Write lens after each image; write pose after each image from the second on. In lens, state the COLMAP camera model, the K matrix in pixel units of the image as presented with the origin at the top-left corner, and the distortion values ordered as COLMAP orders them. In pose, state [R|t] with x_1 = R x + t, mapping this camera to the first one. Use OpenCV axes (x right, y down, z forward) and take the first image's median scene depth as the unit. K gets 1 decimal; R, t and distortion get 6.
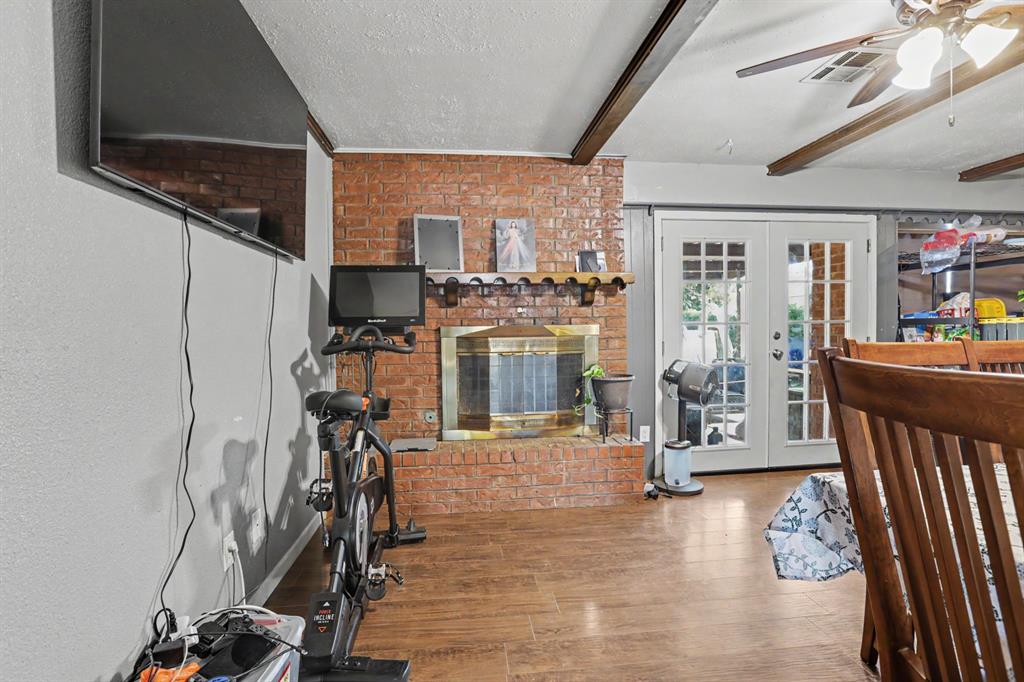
lens RADIAL K [[470.4, 0, 509.2], [0, 470.4, 343.7], [0, 0, 1]] dist [-0.032820, 0.005311]
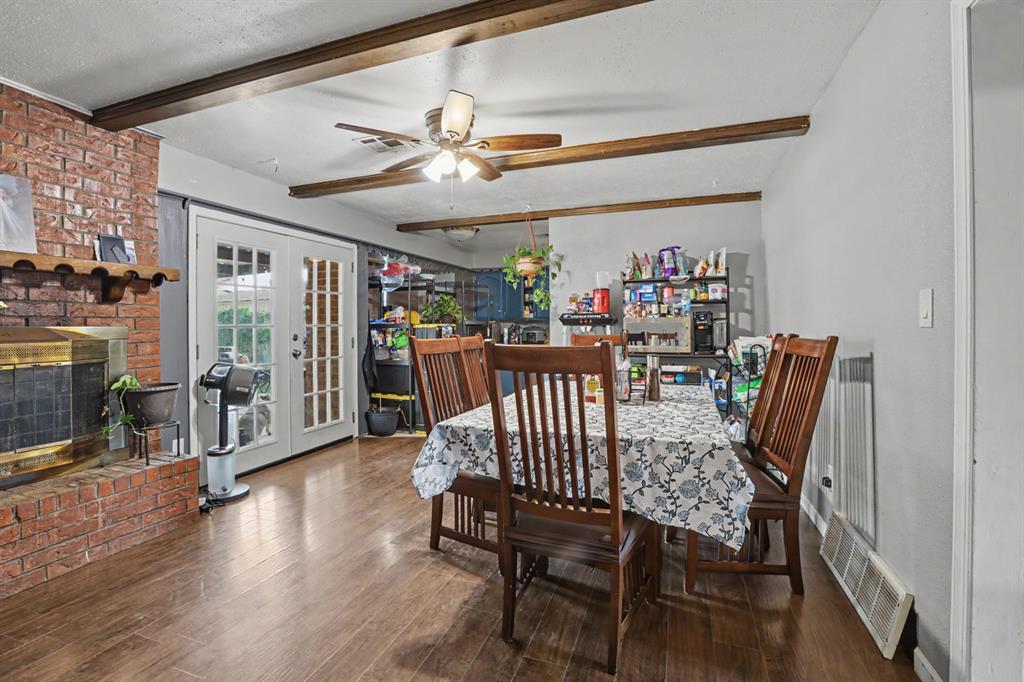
lens RADIAL K [[470.4, 0, 510.7], [0, 470.4, 332.0], [0, 0, 1]] dist [-0.032820, 0.005311]
pose [[0.439897, -0.001698, 0.898047, -0.245969], [0.031411, 0.999415, -0.013497, 0.001582], [-0.897499, 0.034146, 0.439693, 0.030891]]
